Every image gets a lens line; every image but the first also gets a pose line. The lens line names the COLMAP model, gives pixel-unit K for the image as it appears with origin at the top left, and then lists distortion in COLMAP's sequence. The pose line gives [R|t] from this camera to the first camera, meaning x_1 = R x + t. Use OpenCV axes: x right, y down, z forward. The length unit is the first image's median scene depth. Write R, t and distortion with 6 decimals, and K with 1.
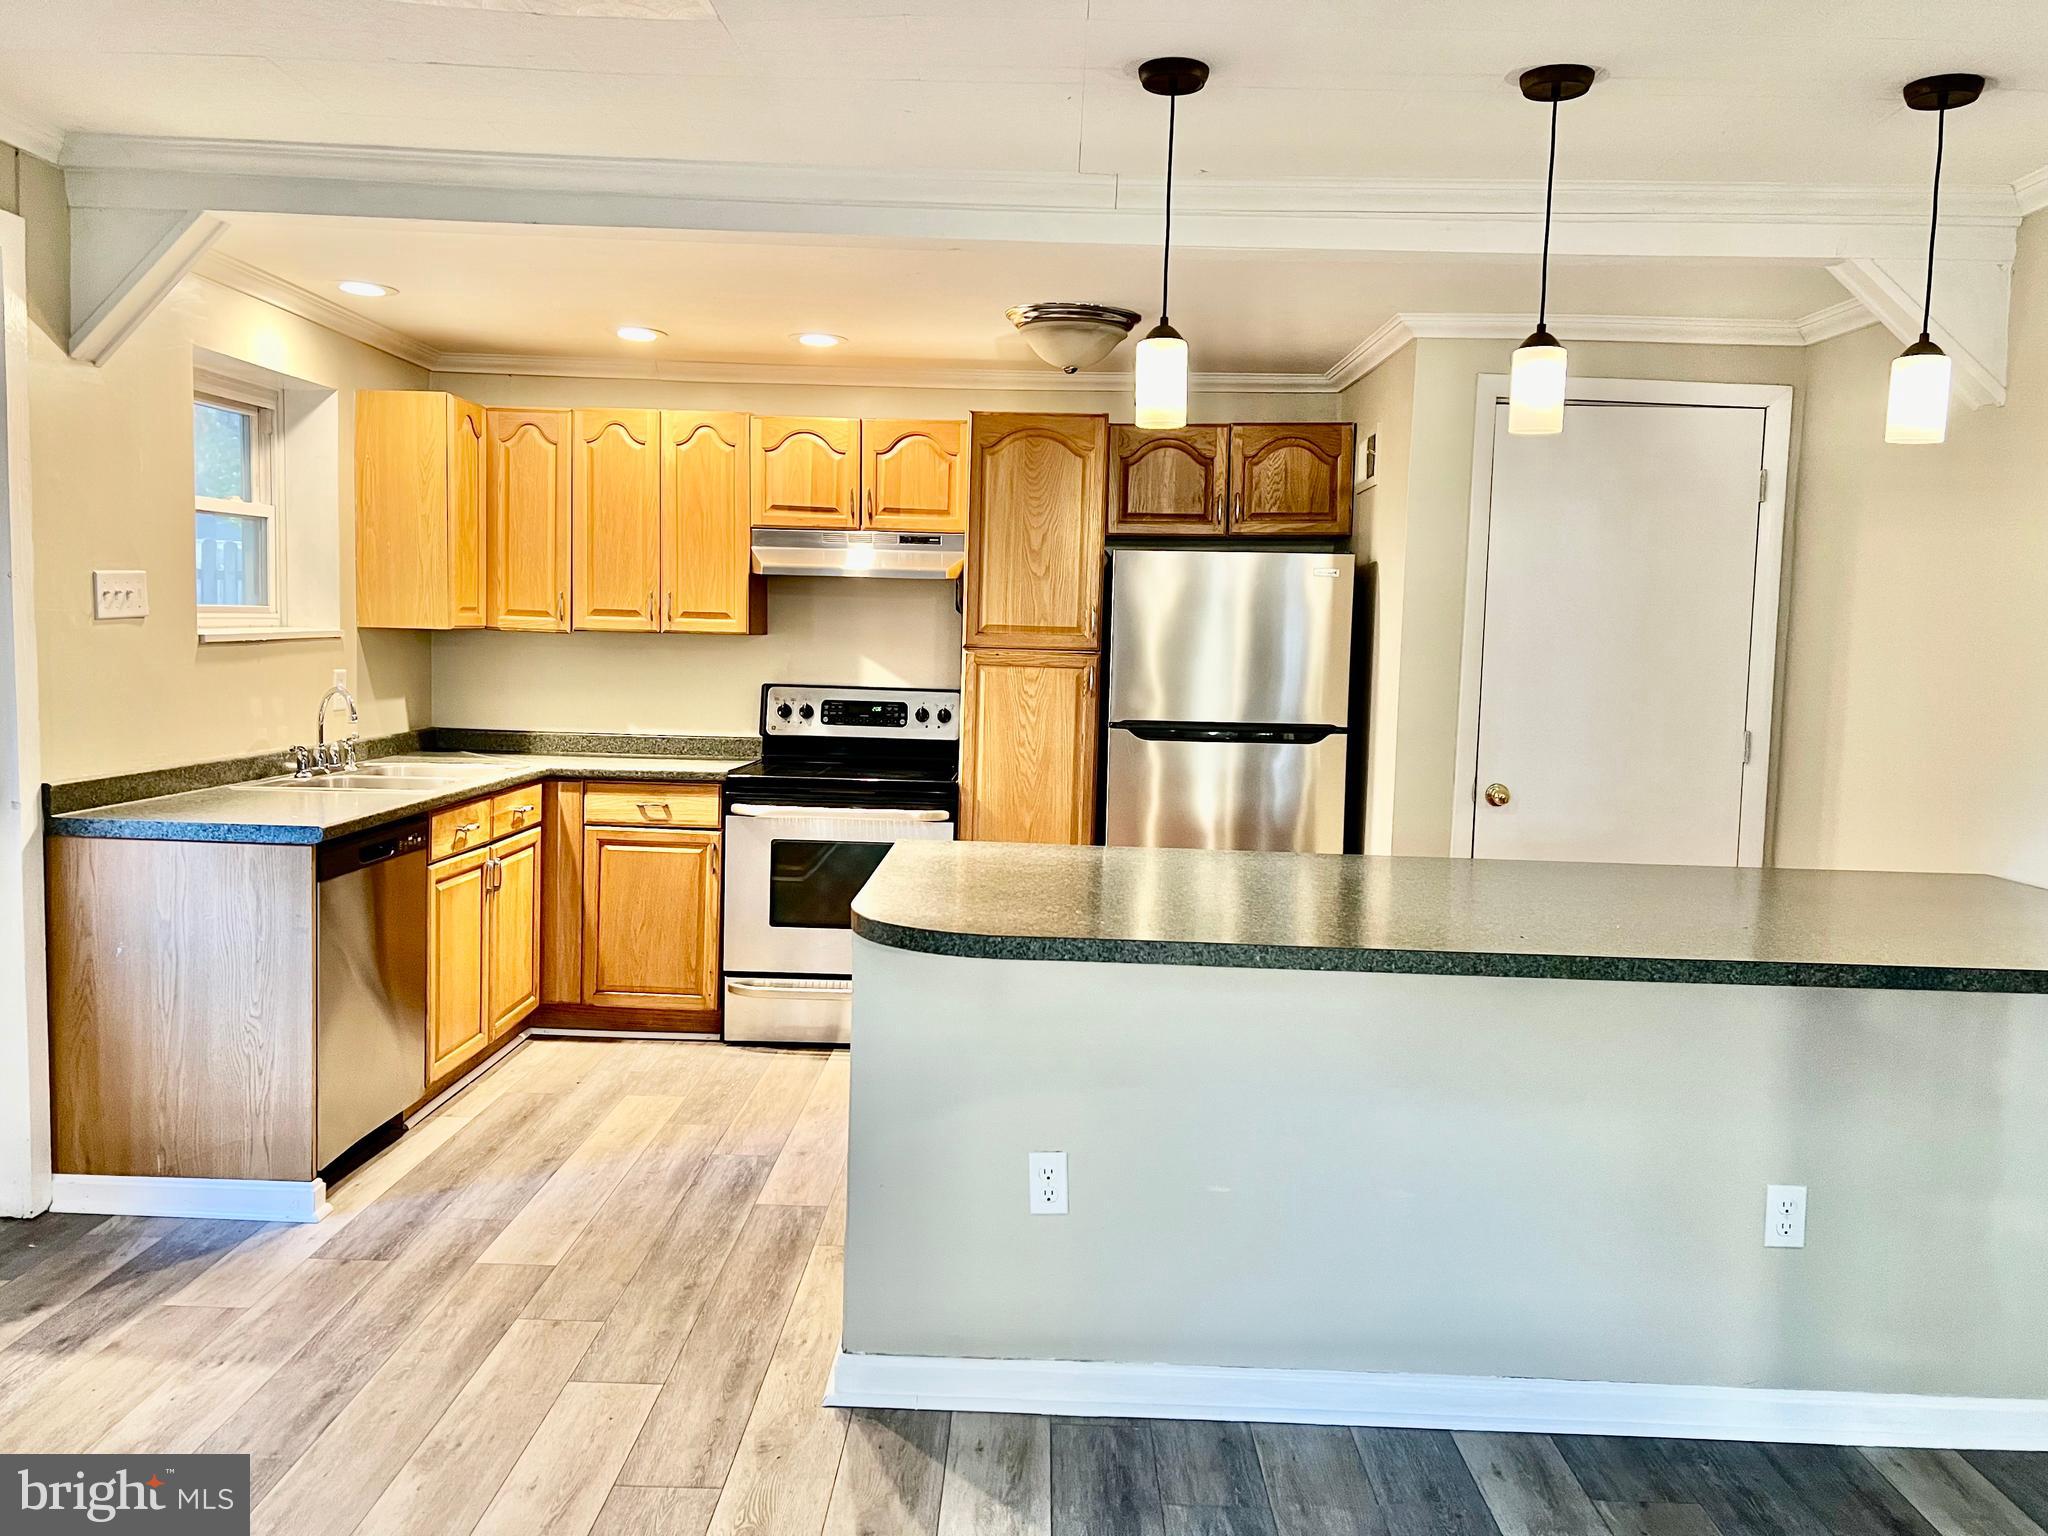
lens RADIAL K [[1520.5, 0, 1004.7], [0, 1520.5, 755.5], [0, 0, 1]] dist [0.055718, -0.057165]
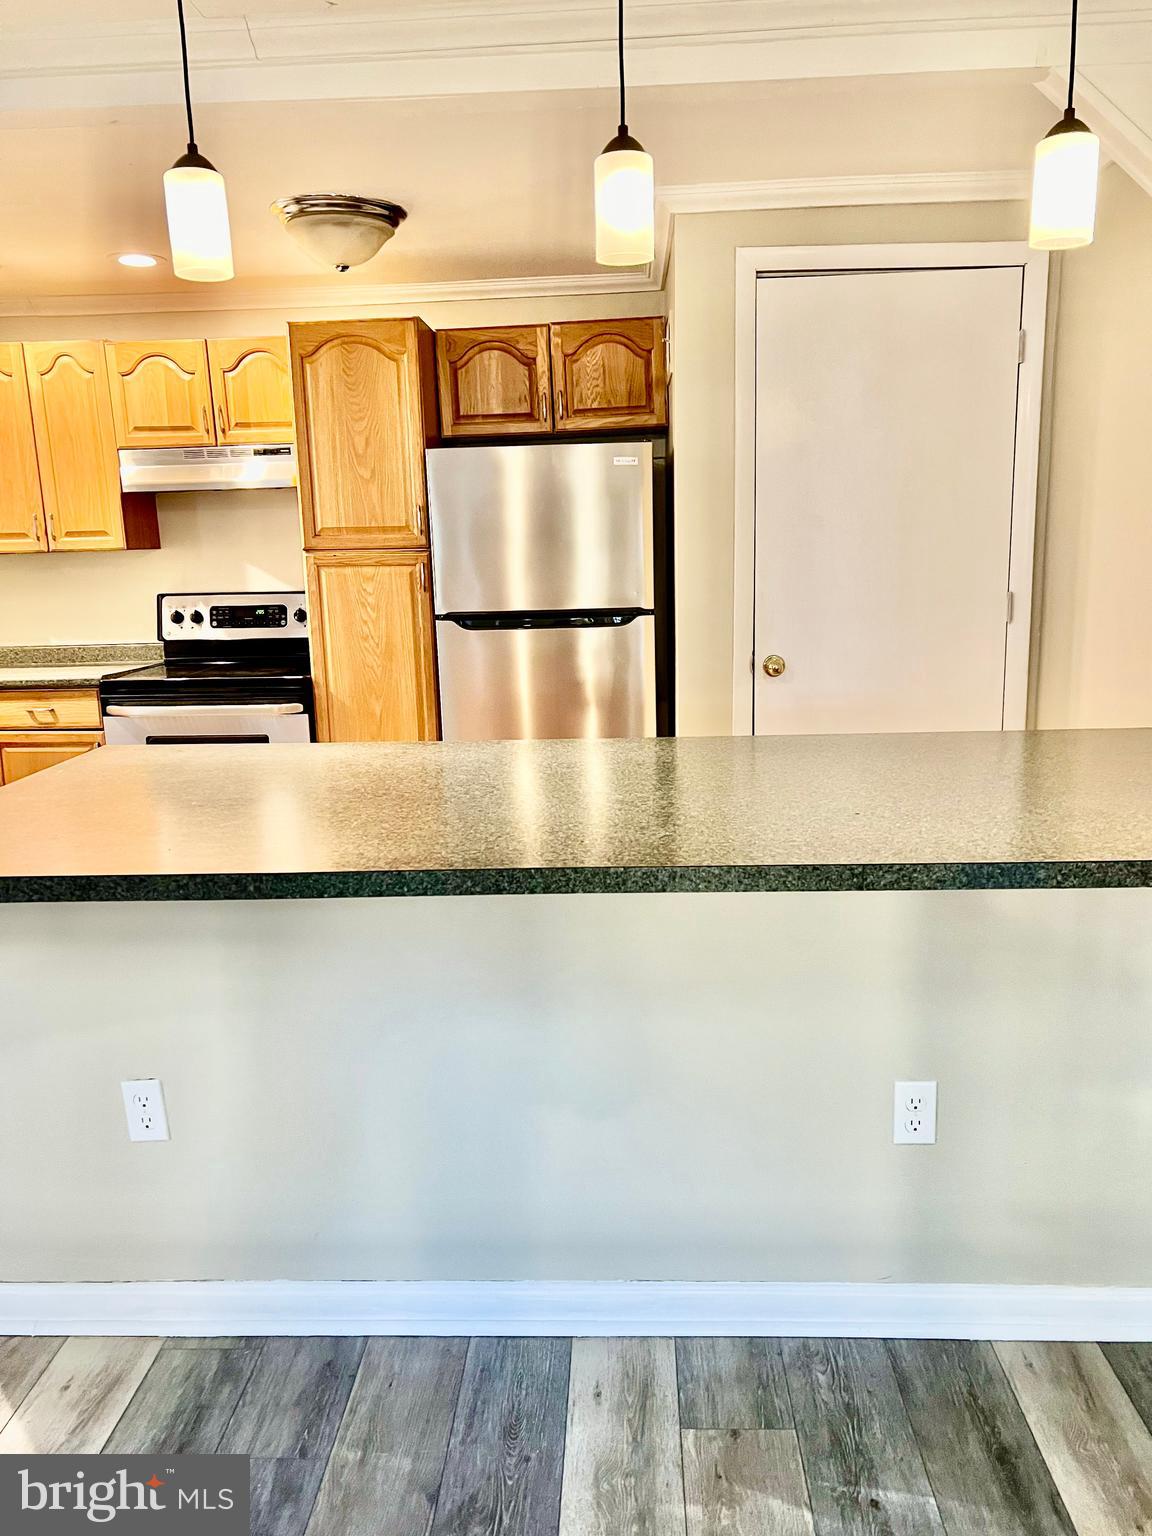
lens RADIAL K [[1140.3, 0, 575.4], [0, 1140.3, 773.0], [0, 0, 1]] dist [0.055718, -0.057165]
pose [[0.998277, -0.047634, -0.034255, 0.184453], [0.051308, 0.991934, 0.115903, 0.000940], [0.028457, -0.117461, 0.992670, 0.177597]]
